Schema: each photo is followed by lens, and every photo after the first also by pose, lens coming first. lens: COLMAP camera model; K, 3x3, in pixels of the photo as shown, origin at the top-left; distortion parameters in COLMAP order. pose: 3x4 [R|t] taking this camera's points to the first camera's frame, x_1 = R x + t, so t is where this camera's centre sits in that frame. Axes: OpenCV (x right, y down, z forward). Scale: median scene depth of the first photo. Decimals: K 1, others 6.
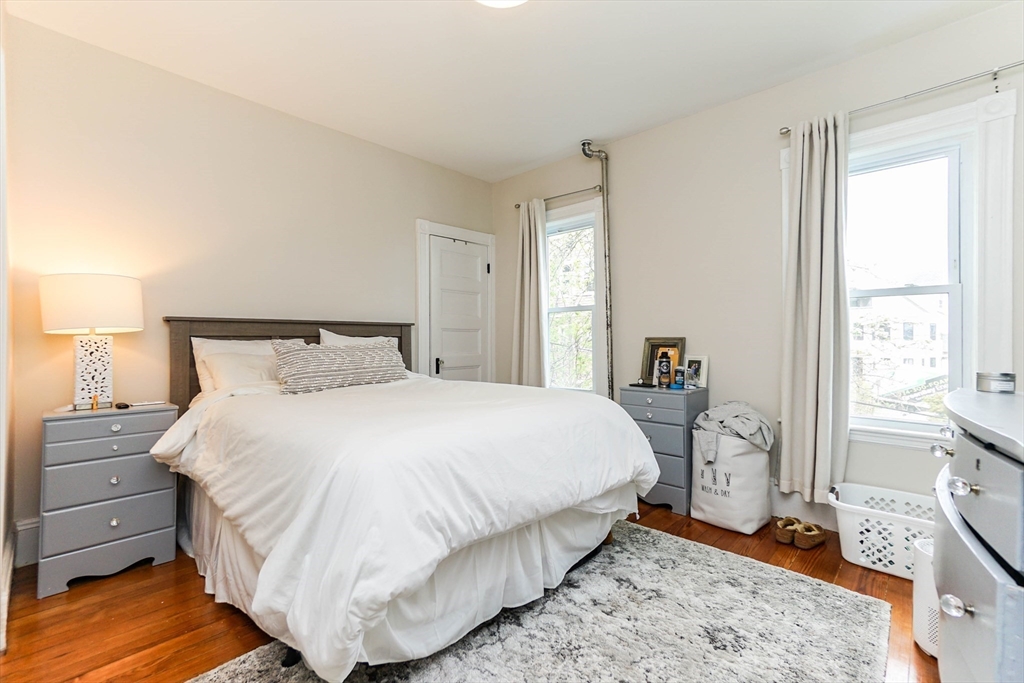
lens RADIAL K [[450.6, 0, 512.0], [0, 450.6, 341.5], [0, 0, 1]] dist [-0.001033, -0.000217]
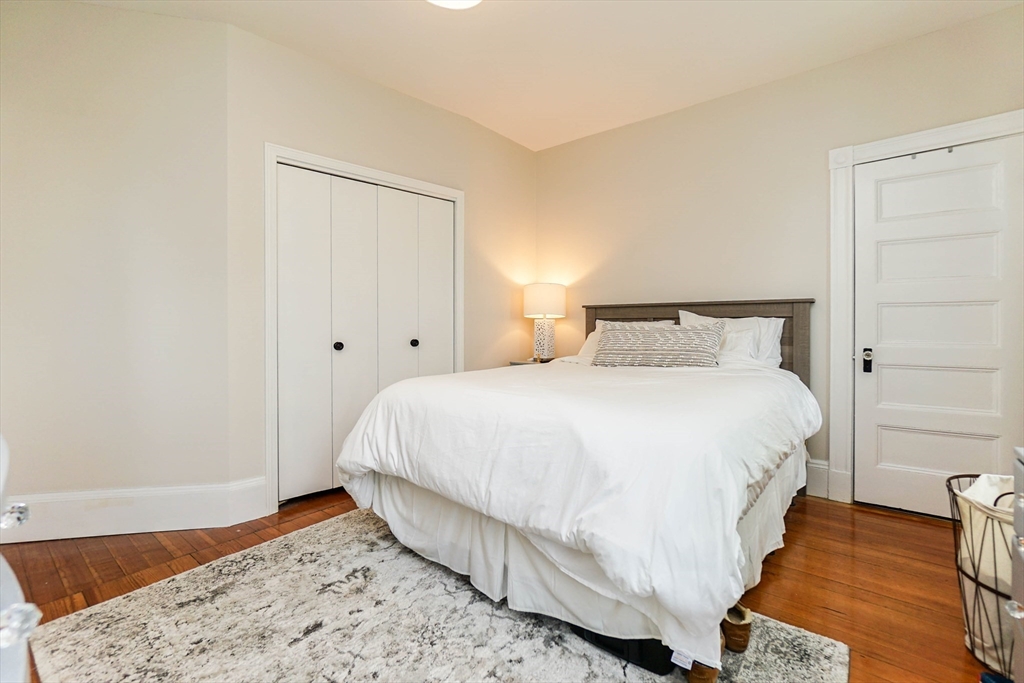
lens RADIAL K [[463.9, 0, 542.8], [0, 463.9, 325.7], [0, 0, 1]] dist [-0.001392, 0.000068]
pose [[0.091642, 0.009125, -0.995750, 0.704397], [0.000215, 0.999958, 0.009184, -0.003911], [0.995792, -0.001056, 0.091636, 0.703123]]
